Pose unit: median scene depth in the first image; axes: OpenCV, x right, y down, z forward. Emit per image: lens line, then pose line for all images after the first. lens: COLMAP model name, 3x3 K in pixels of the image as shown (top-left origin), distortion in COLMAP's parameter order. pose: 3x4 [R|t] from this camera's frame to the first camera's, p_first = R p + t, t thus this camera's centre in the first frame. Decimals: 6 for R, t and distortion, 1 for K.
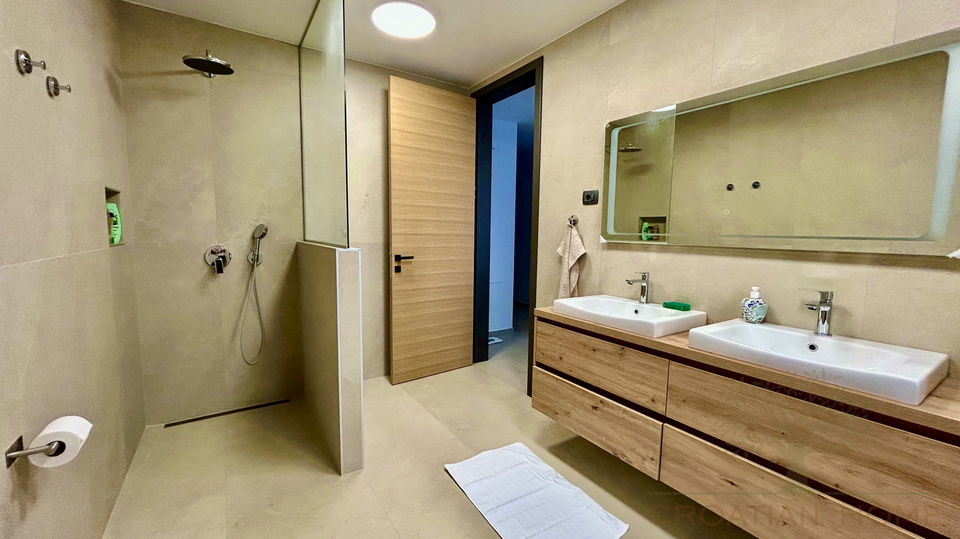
lens RADIAL K [[388.7, 0, 480.0], [0, 388.7, 269.5], [0, 0, 1]] dist [-0.001383, 0.000000]
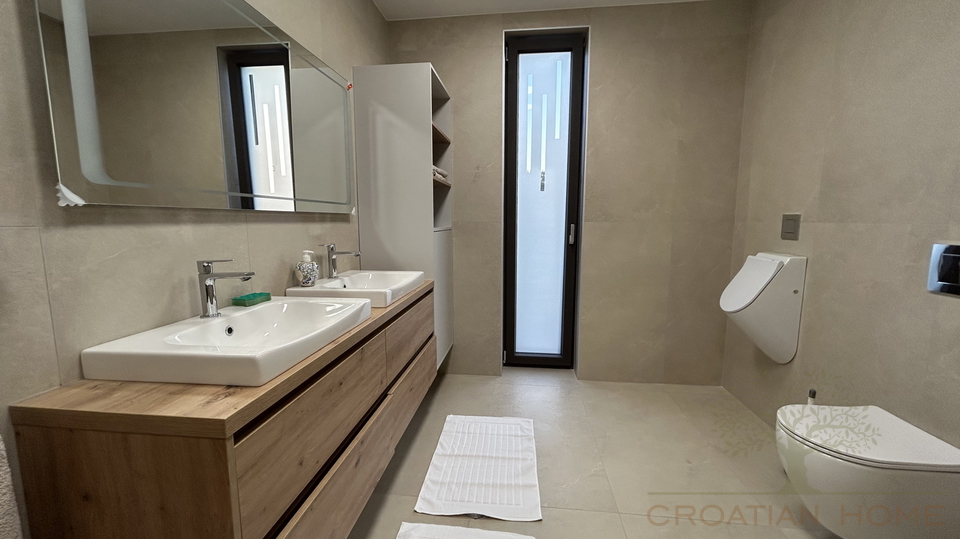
lens RADIAL K [[388.7, 0, 480.0], [0, 388.7, 269.5], [0, 0, 1]] dist [-0.001383, 0.000000]
pose [[-0.768431, -0.096579, 0.632603, -0.201195], [0.052067, 0.975833, 0.212225, -0.071208], [-0.637812, 0.196018, -0.744831, 1.084222]]
